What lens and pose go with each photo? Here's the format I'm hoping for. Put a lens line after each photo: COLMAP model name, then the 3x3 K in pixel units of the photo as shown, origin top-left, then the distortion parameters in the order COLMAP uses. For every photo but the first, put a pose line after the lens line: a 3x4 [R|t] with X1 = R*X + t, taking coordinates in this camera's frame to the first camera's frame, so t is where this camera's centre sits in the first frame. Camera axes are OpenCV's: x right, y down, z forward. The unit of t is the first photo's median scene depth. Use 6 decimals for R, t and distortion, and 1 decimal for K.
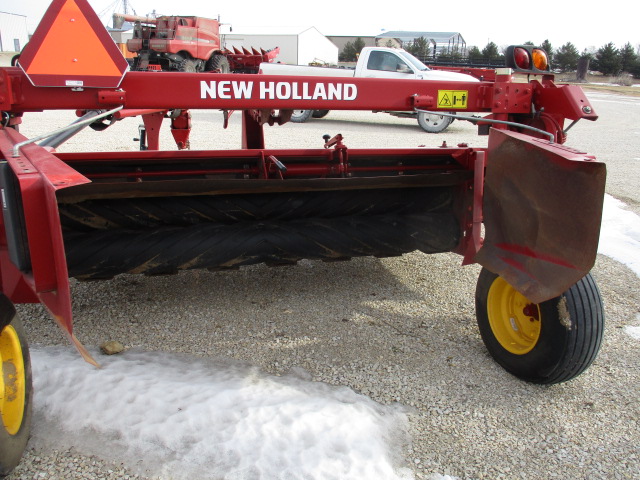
lens RADIAL K [[549.7, 0, 302.6], [0, 549.7, 240.3], [0, 0, 1]] dist [-0.045971, 0.016218]
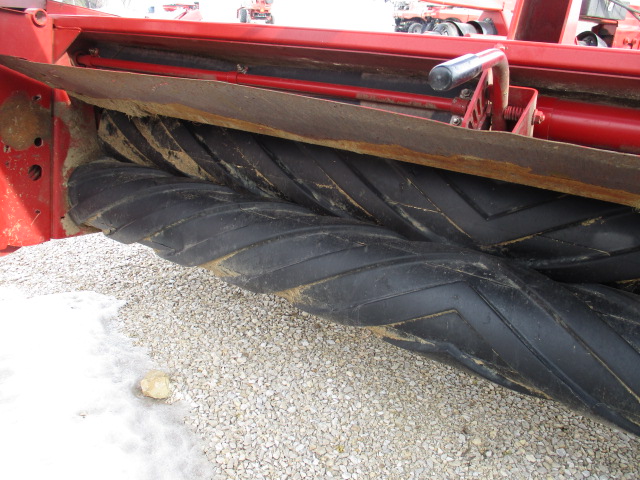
lens RADIAL K [[549.7, 0, 302.6], [0, 549.7, 240.3], [0, 0, 1]] dist [-0.045971, 0.016218]
pose [[0.646378, 0.295449, -0.703495, 0.099714], [-0.261389, 0.951943, 0.159624, -0.074163], [0.716848, 0.080708, 0.692542, 0.688245]]
